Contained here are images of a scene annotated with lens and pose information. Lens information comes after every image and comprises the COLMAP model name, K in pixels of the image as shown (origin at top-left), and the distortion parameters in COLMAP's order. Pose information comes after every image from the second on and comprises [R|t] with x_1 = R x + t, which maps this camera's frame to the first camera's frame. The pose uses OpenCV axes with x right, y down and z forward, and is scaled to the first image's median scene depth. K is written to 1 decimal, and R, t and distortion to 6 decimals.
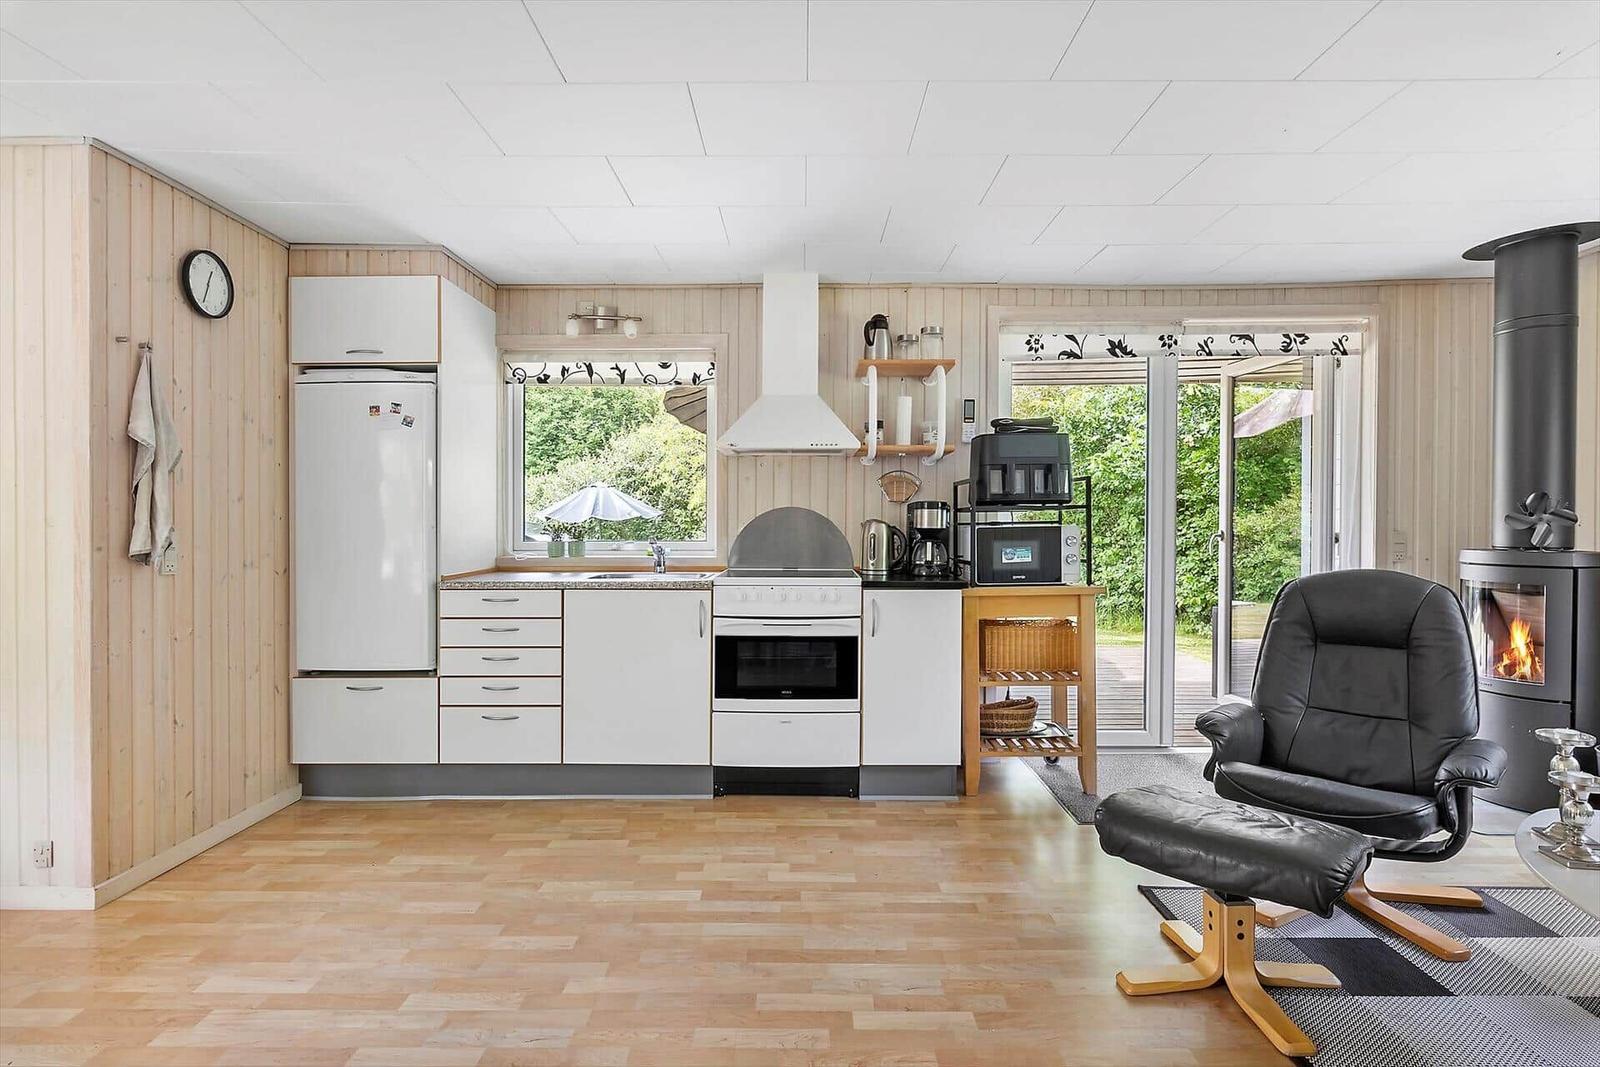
lens RADIAL K [[795.1, 0, 797.3], [0, 795.1, 530.7], [0, 0, 1]] dist [-0.001576, -0.000433]
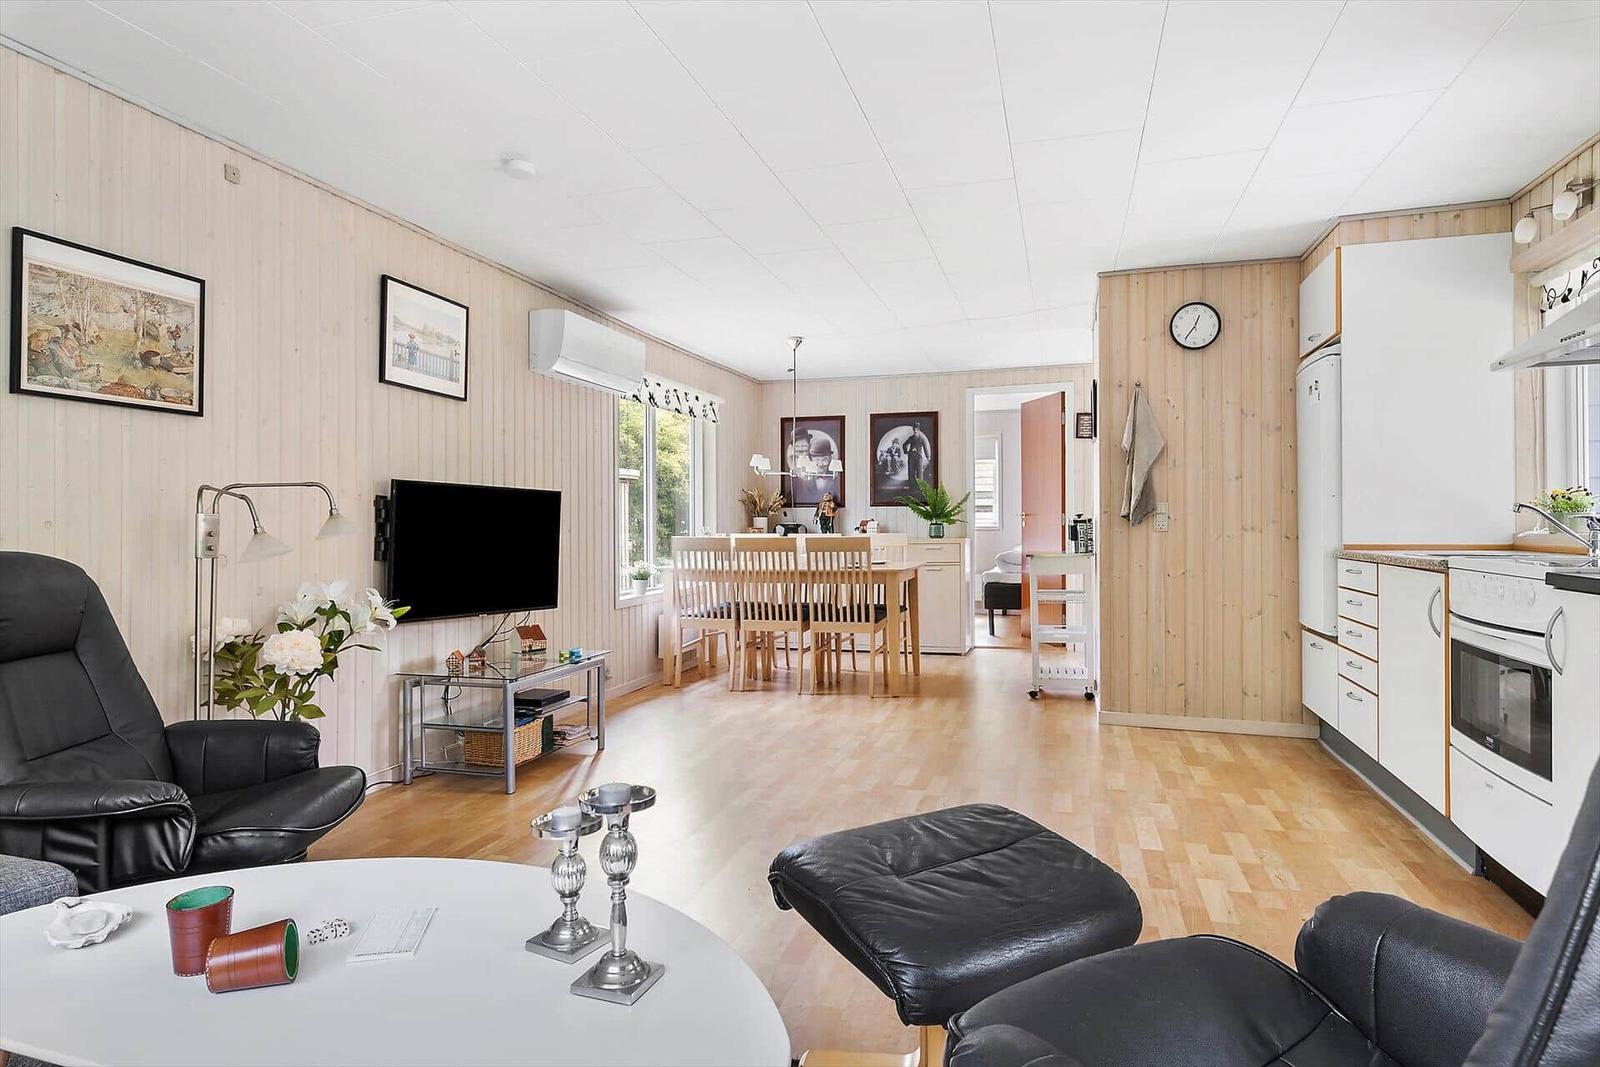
lens RADIAL K [[880.8, 0, 798.3], [0, 880.8, 522.3], [0, 0, 1]] dist [0.001642, -0.000010]
pose [[-0.279975, 0.001512, -0.960006, 0.964606], [-0.011516, 0.999922, 0.004933, 0.037094], [0.959938, 0.012436, -0.279936, 0.780449]]
